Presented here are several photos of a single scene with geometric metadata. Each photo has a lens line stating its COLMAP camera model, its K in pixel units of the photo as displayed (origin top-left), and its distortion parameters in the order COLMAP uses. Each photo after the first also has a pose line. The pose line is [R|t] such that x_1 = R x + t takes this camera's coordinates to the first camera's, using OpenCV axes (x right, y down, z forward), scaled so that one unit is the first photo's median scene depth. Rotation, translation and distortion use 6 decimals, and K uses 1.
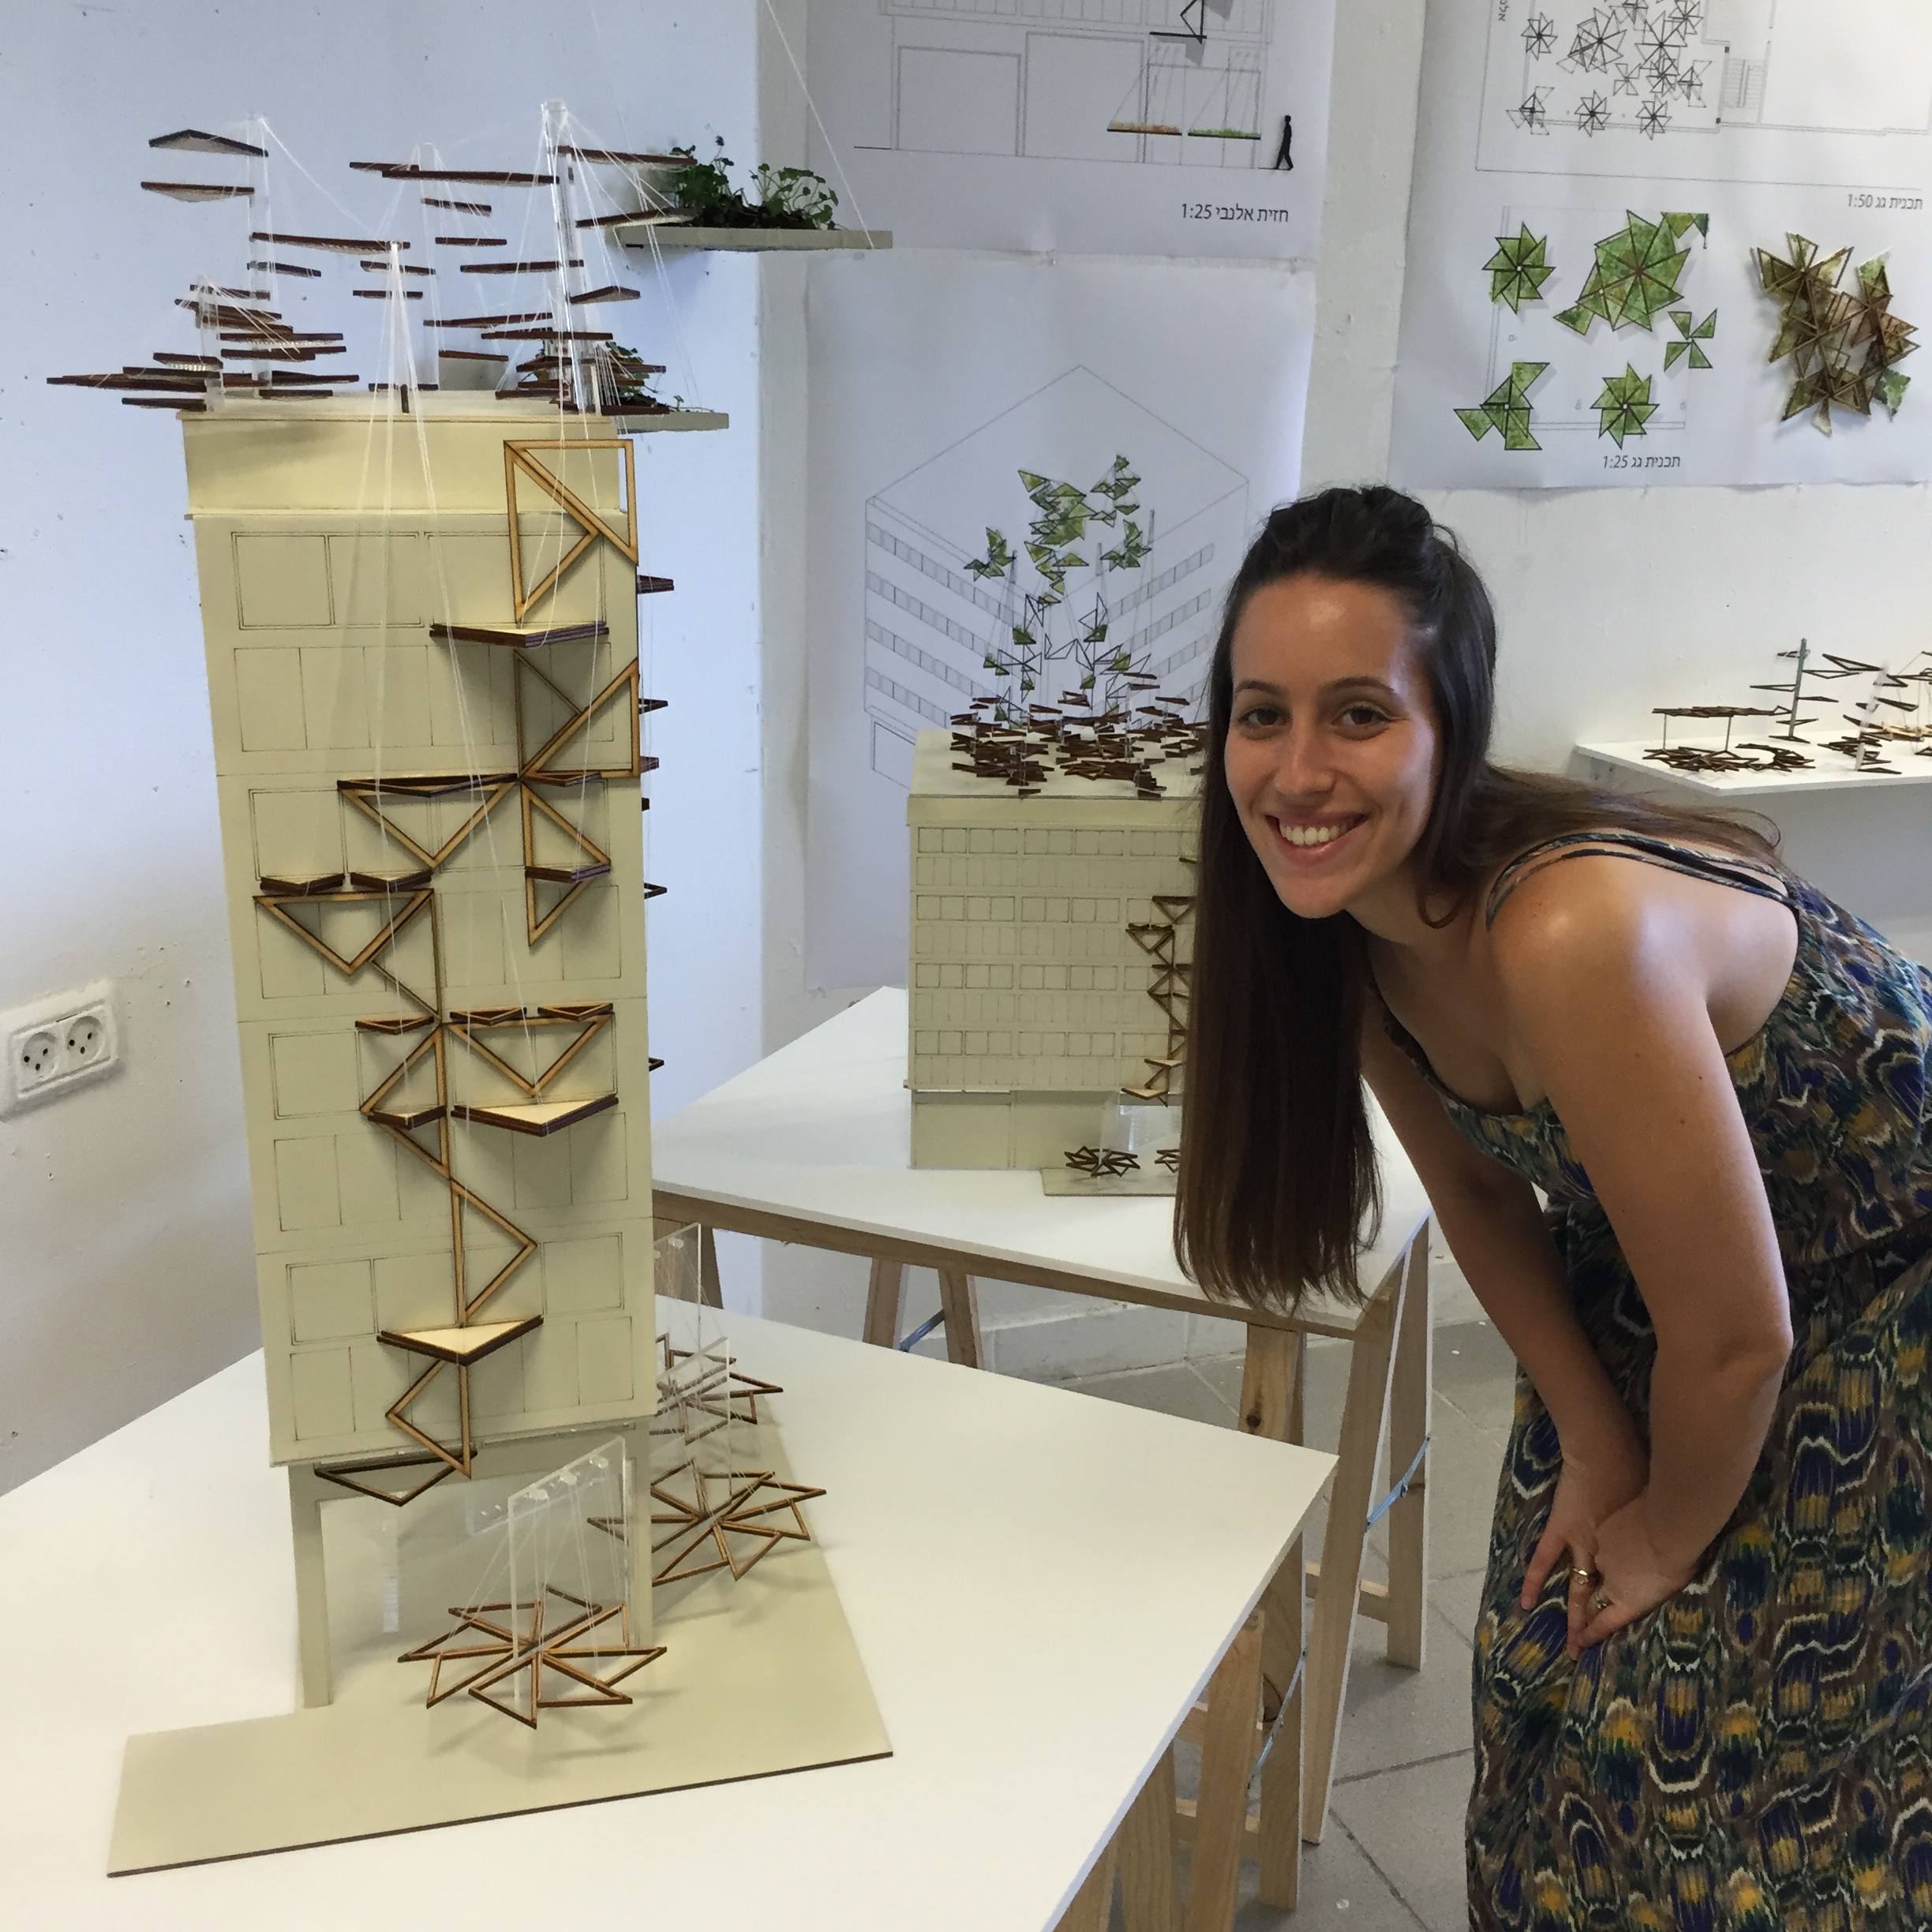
lens RADIAL K [[2092.6, 0, 965.2], [0, 2092.6, 1034.8], [0, 0, 1]] dist [0.034030, -0.028621]
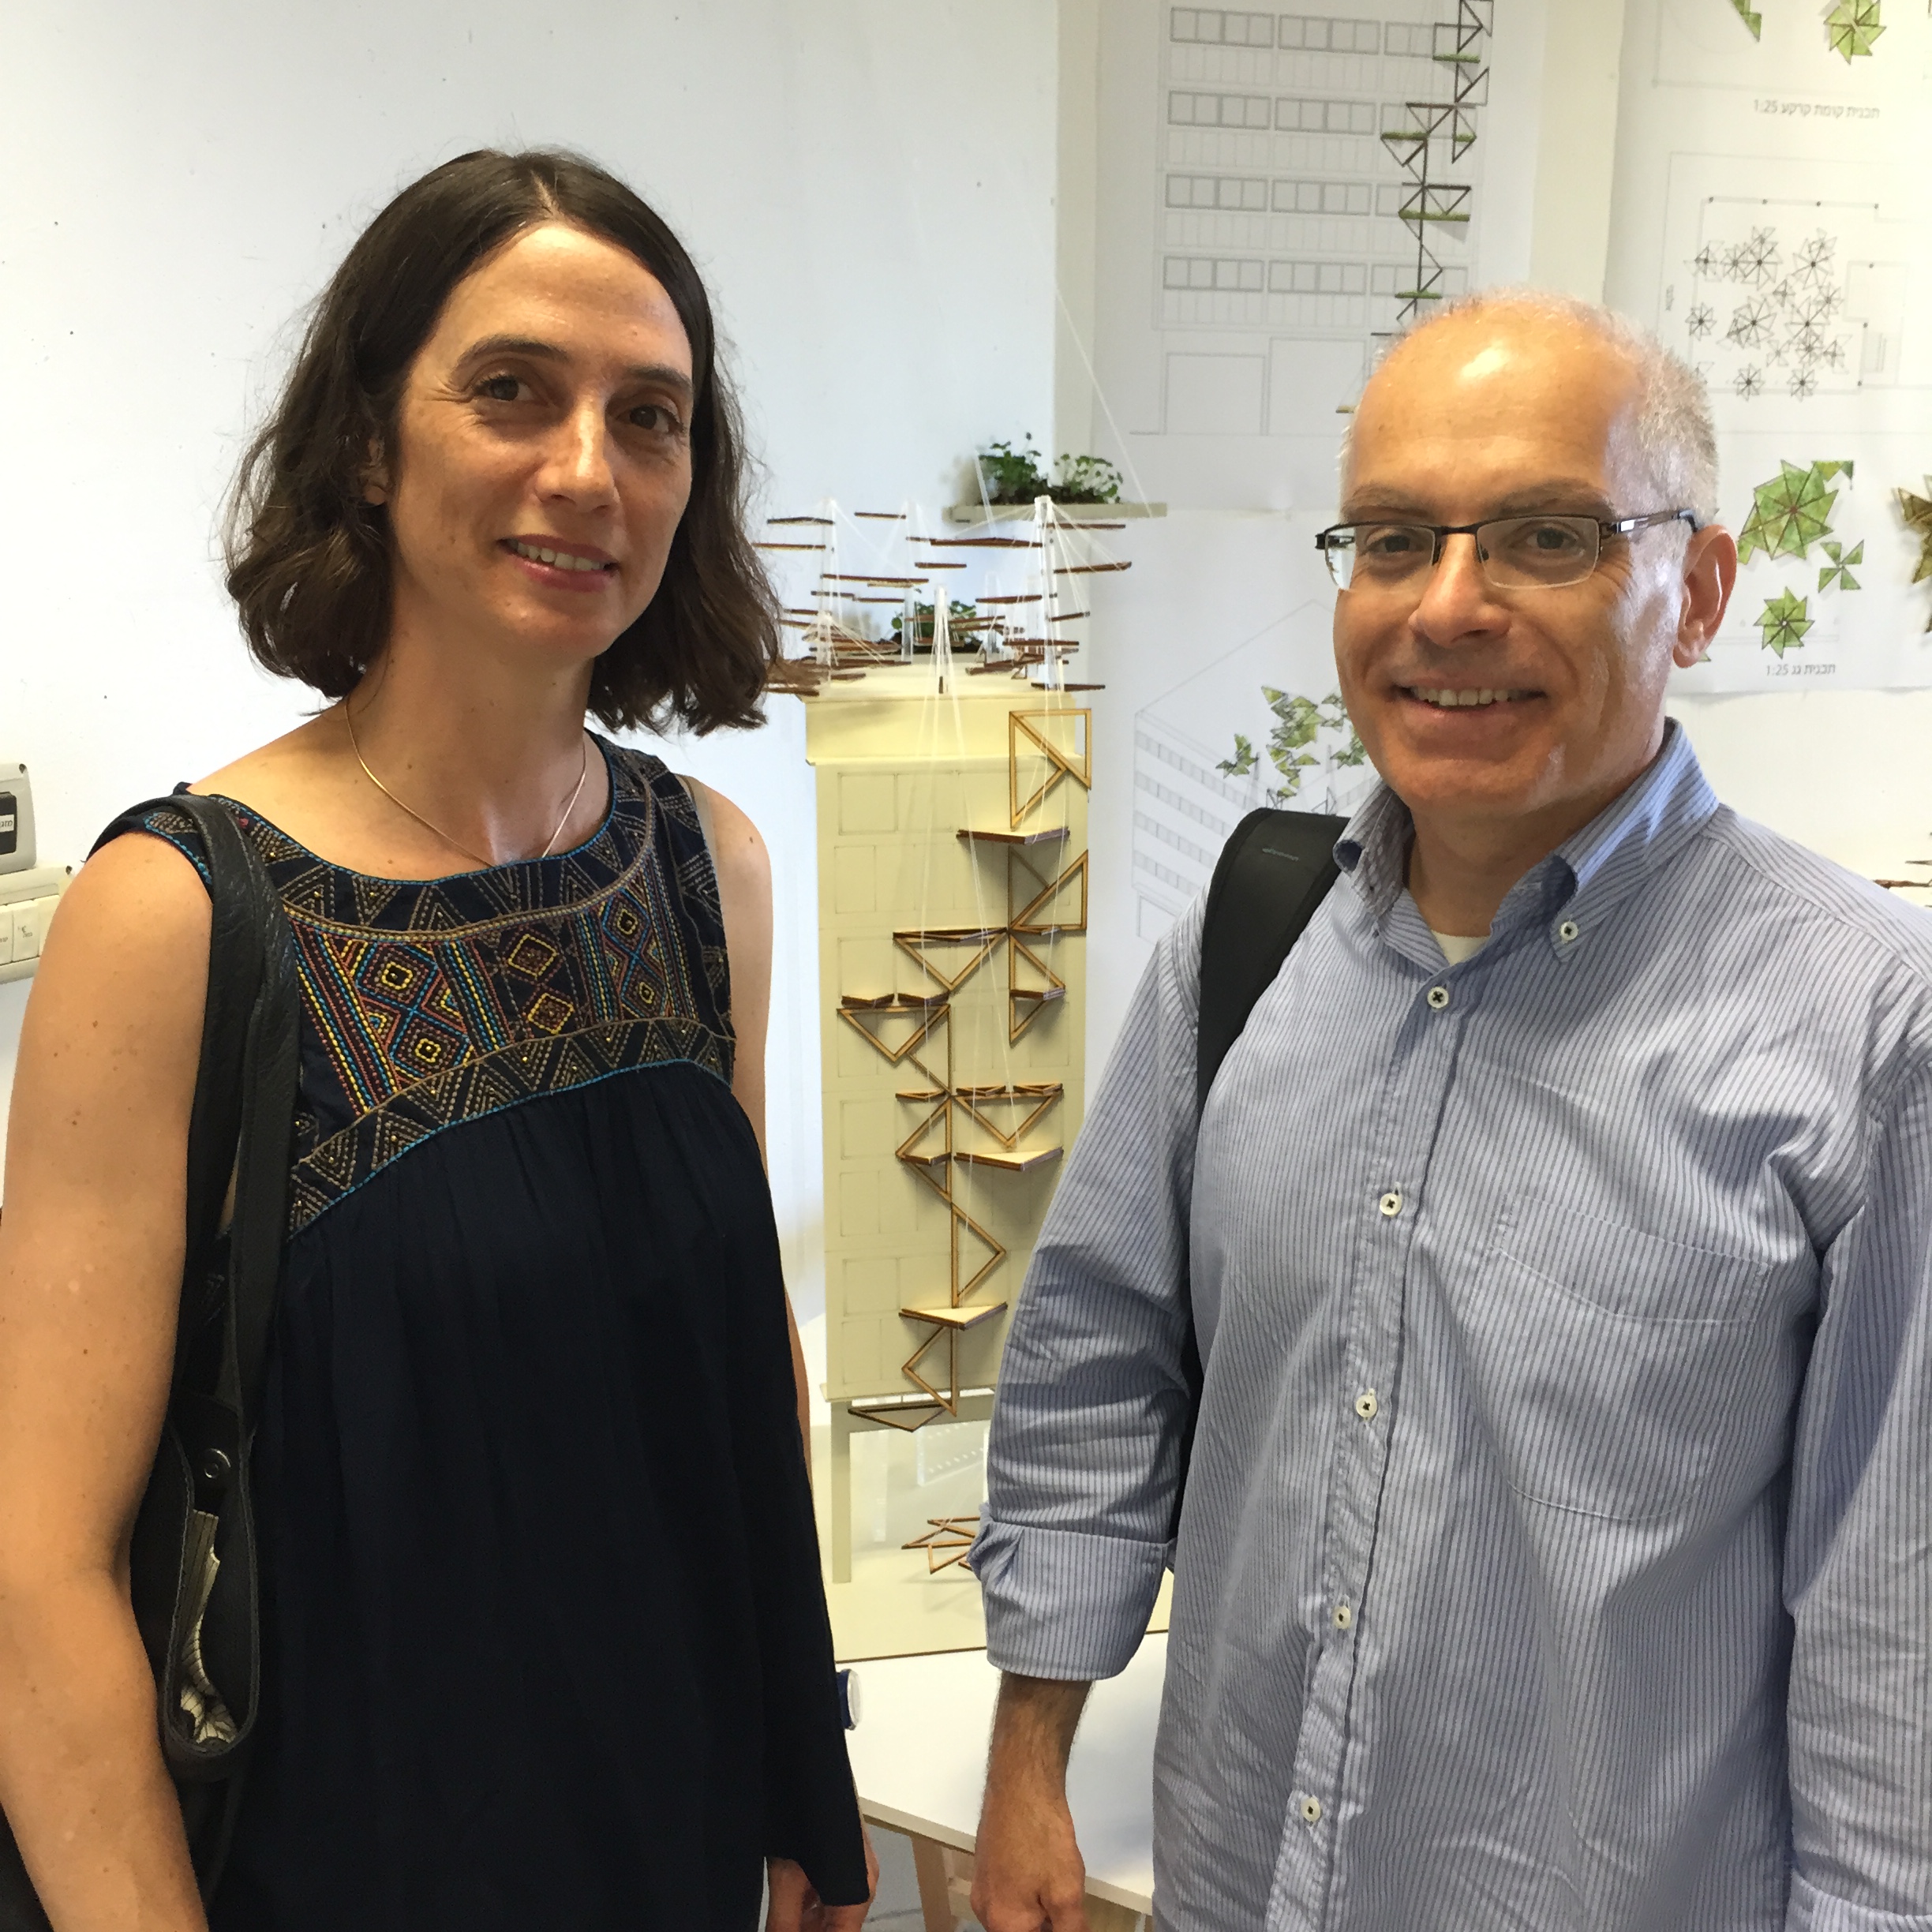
lens RADIAL K [[2092.6, 0, 965.2], [0, 2092.6, 1034.8], [0, 0, 1]] dist [0.034030, -0.028621]
pose [[0.996824, -0.000447, -0.079629, -0.055563], [-0.006218, 0.996494, -0.083435, 0.033811], [0.079387, 0.083665, 0.993327, -0.212391]]
